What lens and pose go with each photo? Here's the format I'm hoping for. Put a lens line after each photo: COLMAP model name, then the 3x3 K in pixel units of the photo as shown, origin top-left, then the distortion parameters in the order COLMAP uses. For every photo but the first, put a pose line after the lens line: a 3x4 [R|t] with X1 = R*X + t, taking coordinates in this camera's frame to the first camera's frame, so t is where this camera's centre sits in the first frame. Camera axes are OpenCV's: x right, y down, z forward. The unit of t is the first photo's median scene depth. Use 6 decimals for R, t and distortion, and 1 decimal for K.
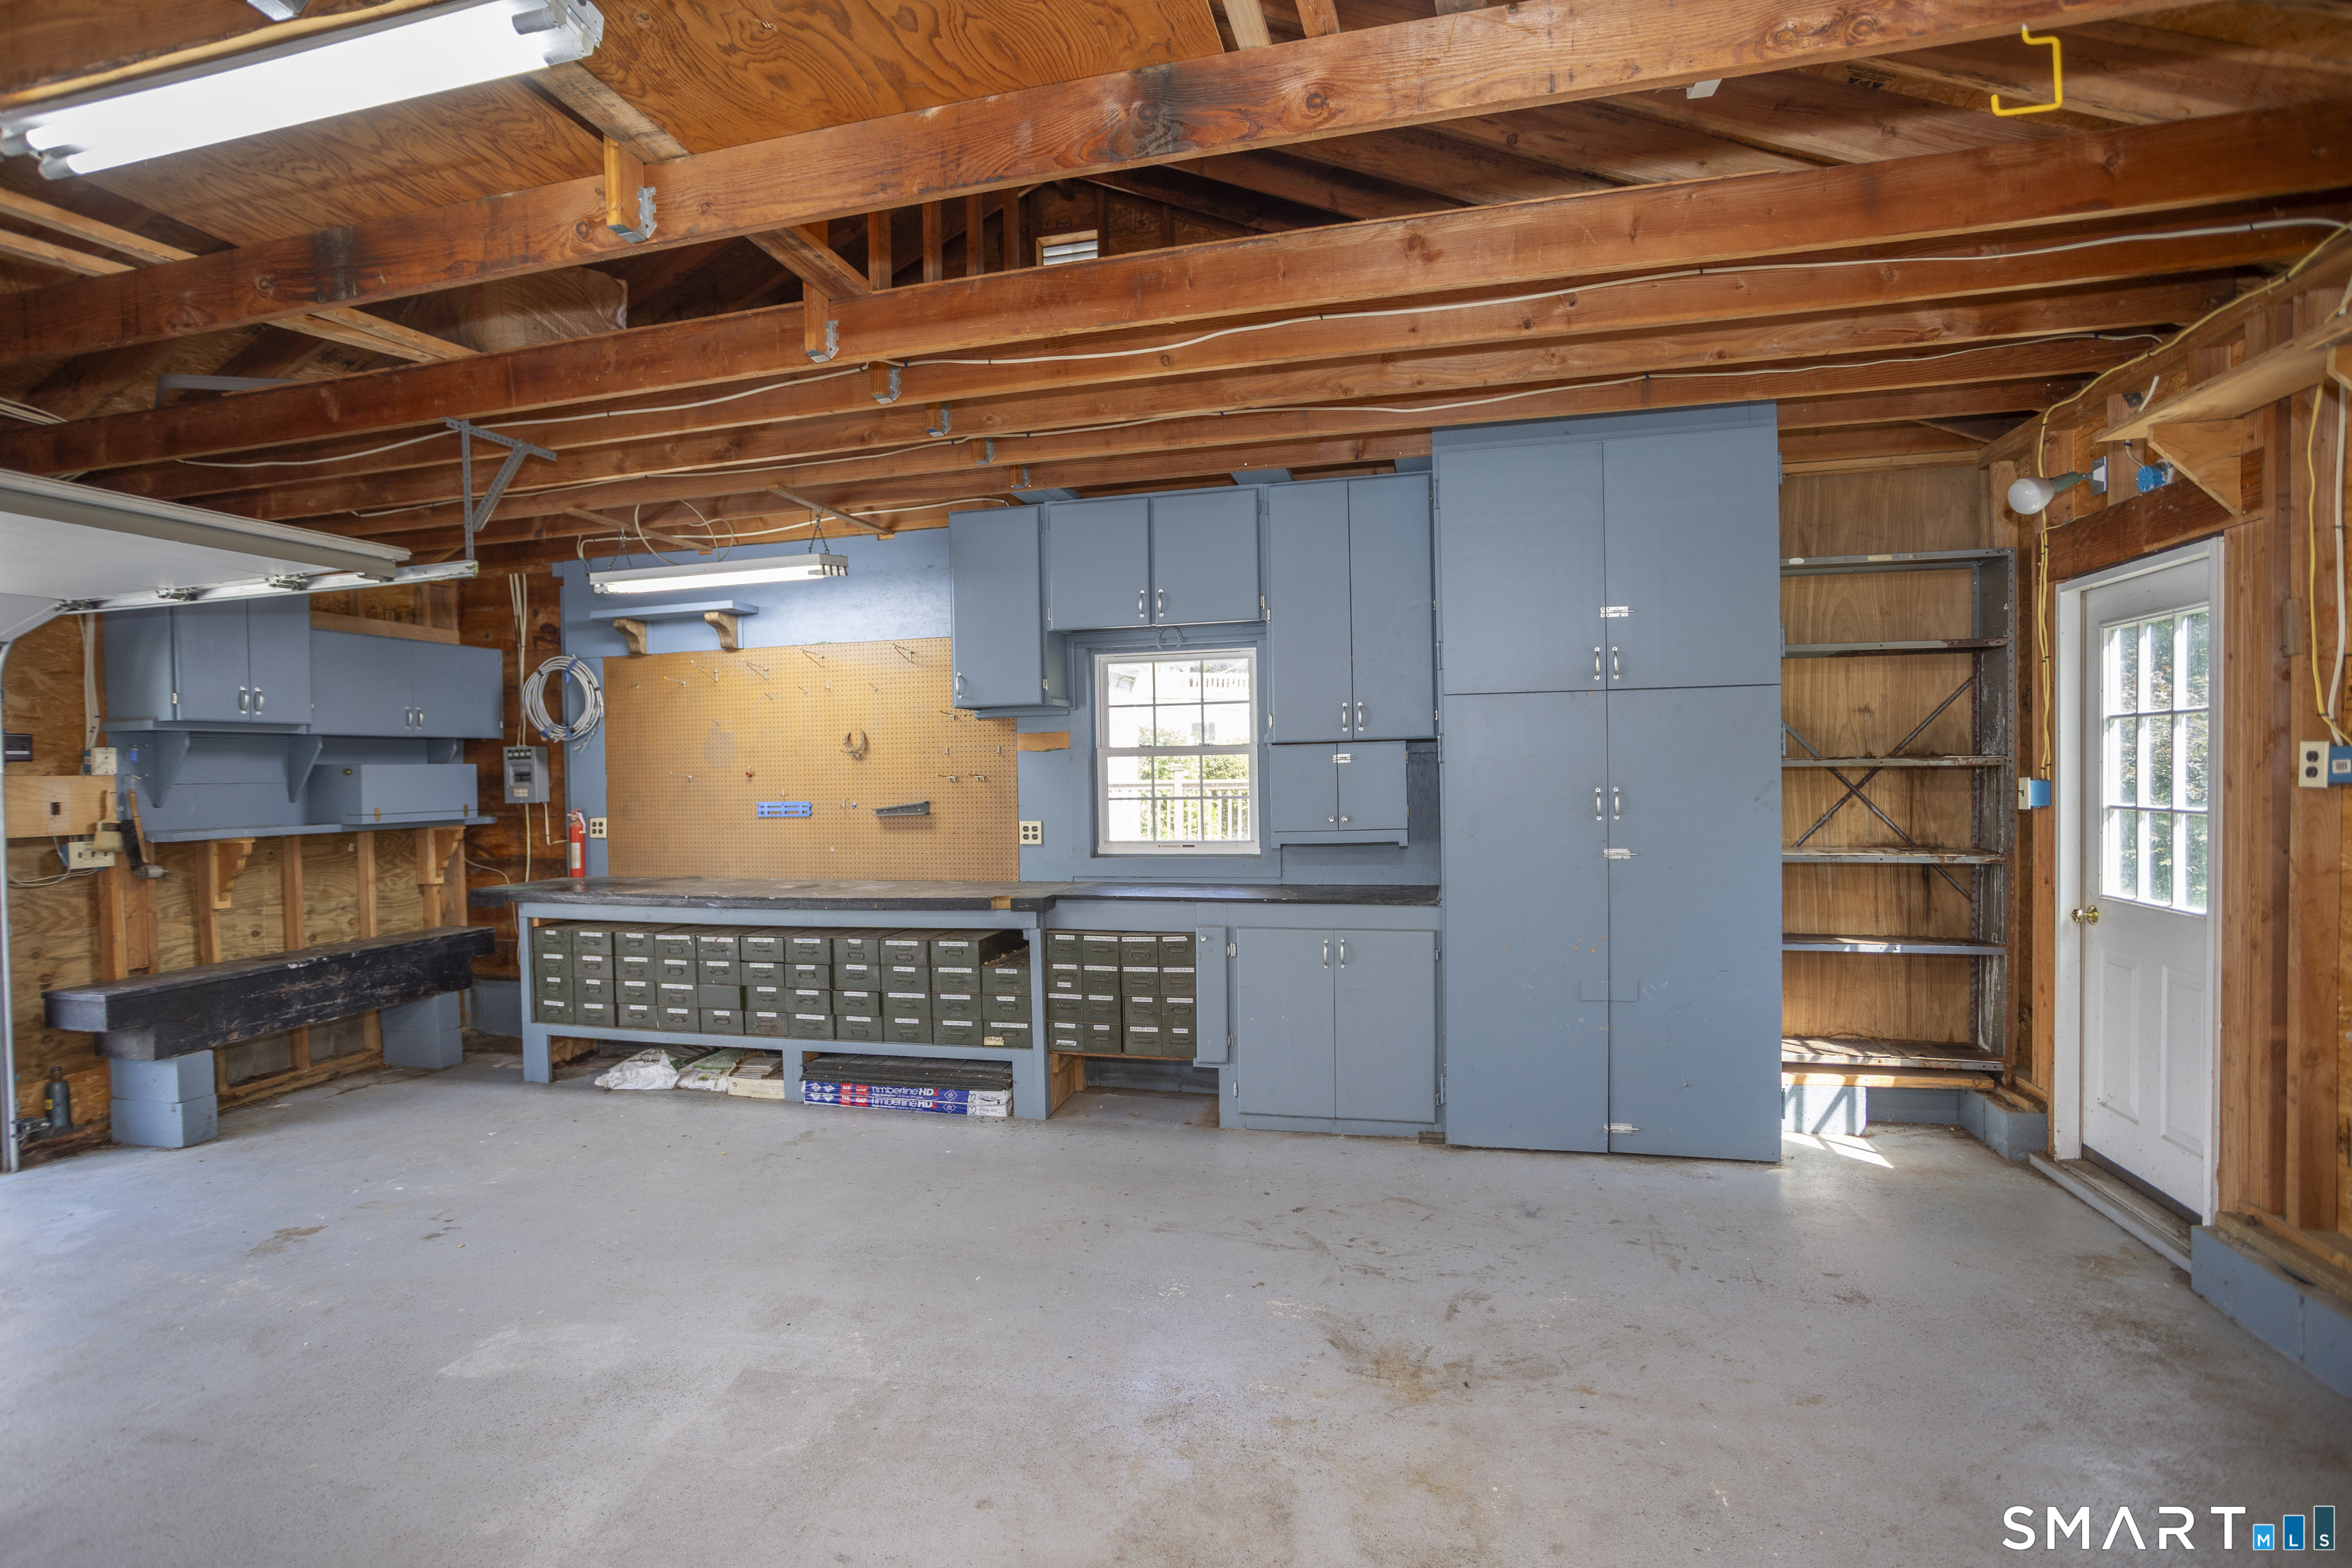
lens RADIAL K [[1139.6, 0, 1163.4], [0, 1139.6, 795.5], [0, 0, 1]] dist [-0.066623, 0.037375]
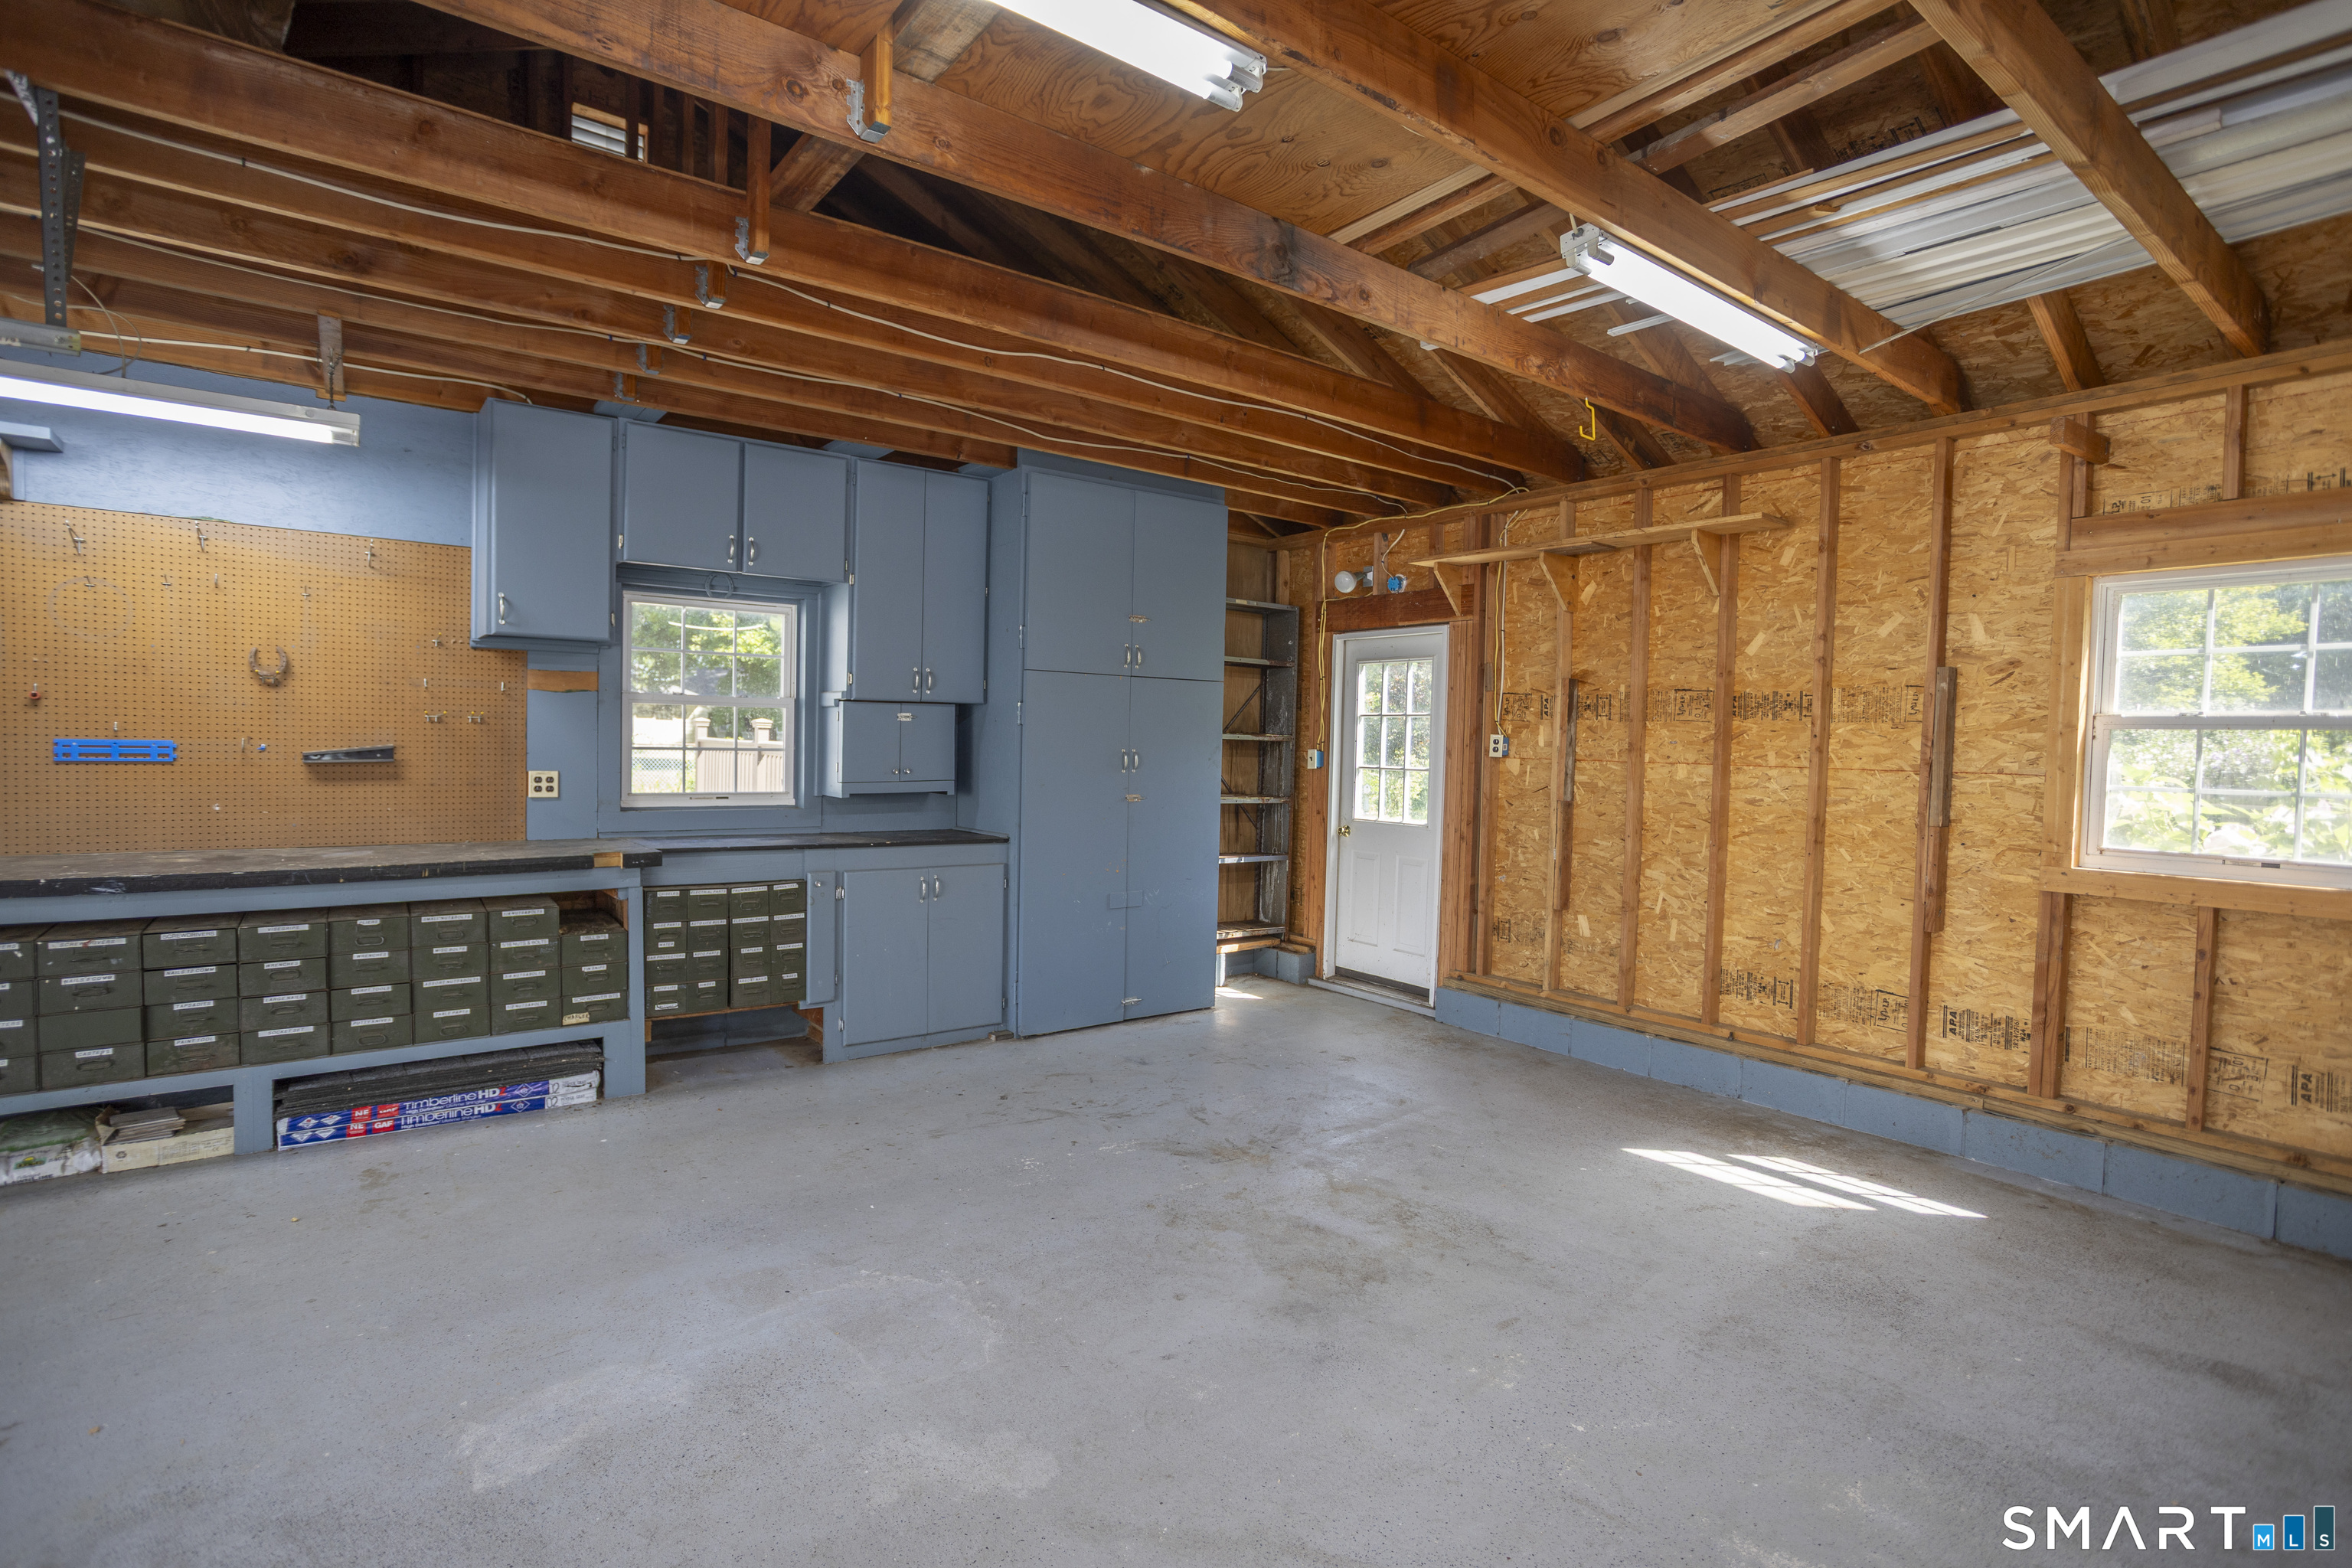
lens RADIAL K [[1130.6, 0, 1172.0], [0, 1130.6, 770.2], [0, 0, 1]] dist [-0.065383, 0.036472]
pose [[0.620490, 0.011866, 0.784124, -0.555411], [-0.016203, 0.999866, -0.002309, 0.018328], [-0.784047, -0.011273, 0.620600, 0.106458]]
